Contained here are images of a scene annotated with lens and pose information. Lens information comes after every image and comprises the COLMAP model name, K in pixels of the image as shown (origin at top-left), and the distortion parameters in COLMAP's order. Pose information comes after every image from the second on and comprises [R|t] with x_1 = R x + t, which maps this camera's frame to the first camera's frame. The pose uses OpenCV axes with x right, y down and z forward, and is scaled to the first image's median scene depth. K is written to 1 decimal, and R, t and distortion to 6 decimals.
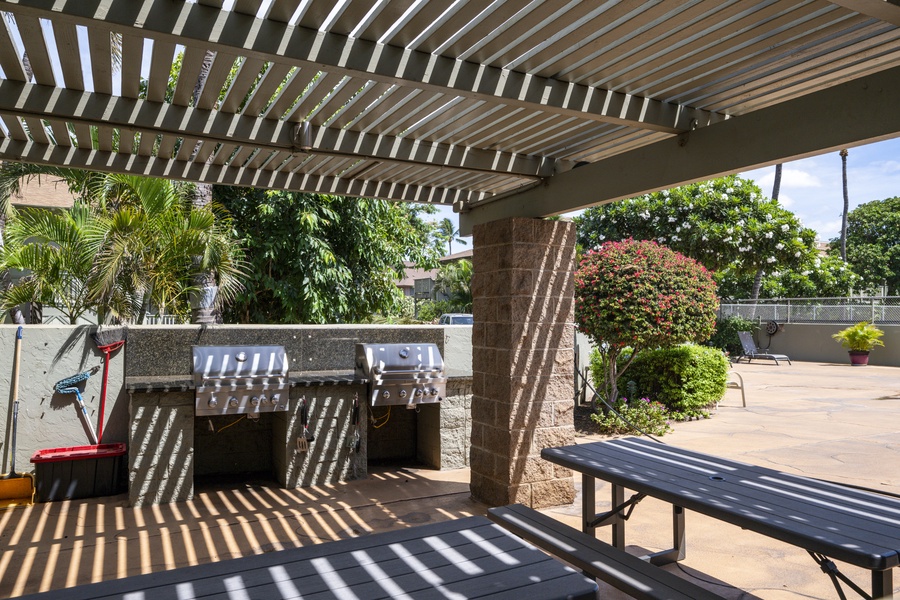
lens RADIAL K [[659.3, 0, 451.5], [0, 659.3, 302.3], [0, 0, 1]] dist [-0.006212, -0.000152]
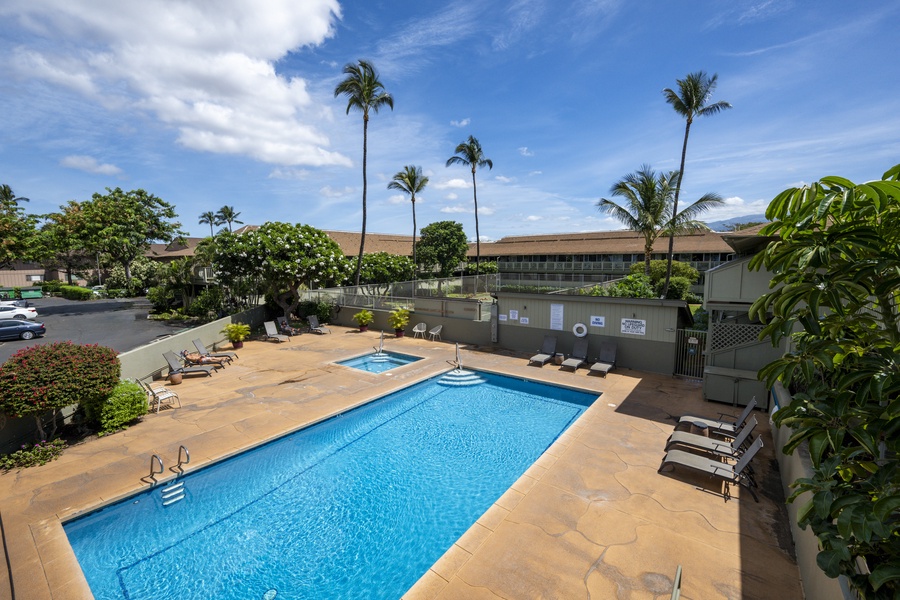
lens RADIAL K [[384.9, 0, 451.8], [0, 384.9, 305.2], [0, 0, 1]] dist [0.008308, -0.001282]
pose [[0.899206, -0.075875, 0.430897, 0.353315], [0.015631, 0.989791, 0.141669, -0.142277], [-0.437247, -0.120655, 0.891211, -0.149015]]
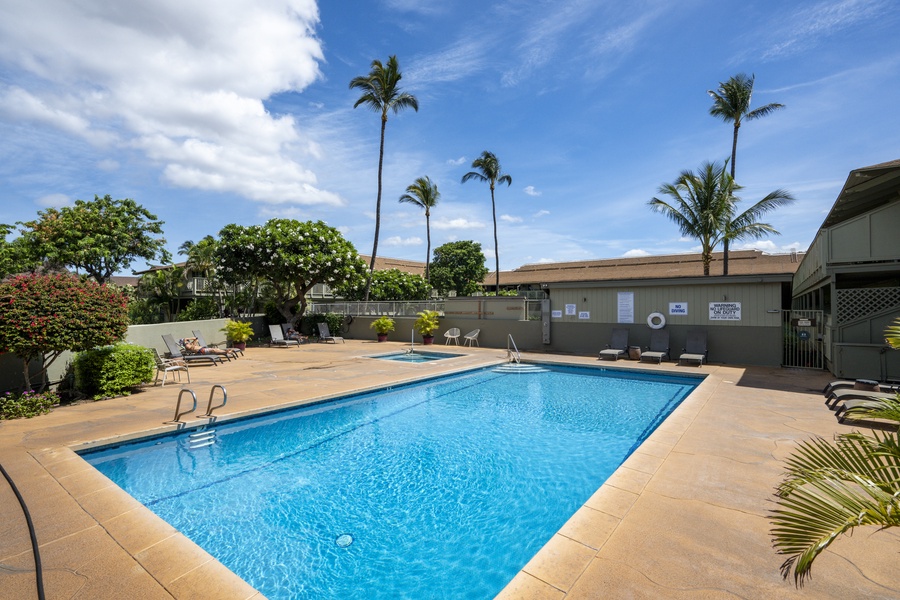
lens RADIAL K [[434.9, 0, 452.2], [0, 434.9, 303.7], [0, 0, 1]] dist [-0.002651, 0.003735]
pose [[0.899136, -0.005693, 0.437633, 0.284708], [-0.001883, 0.999856, 0.016875, -0.022495], [-0.437666, -0.015997, 0.898995, -0.088015]]
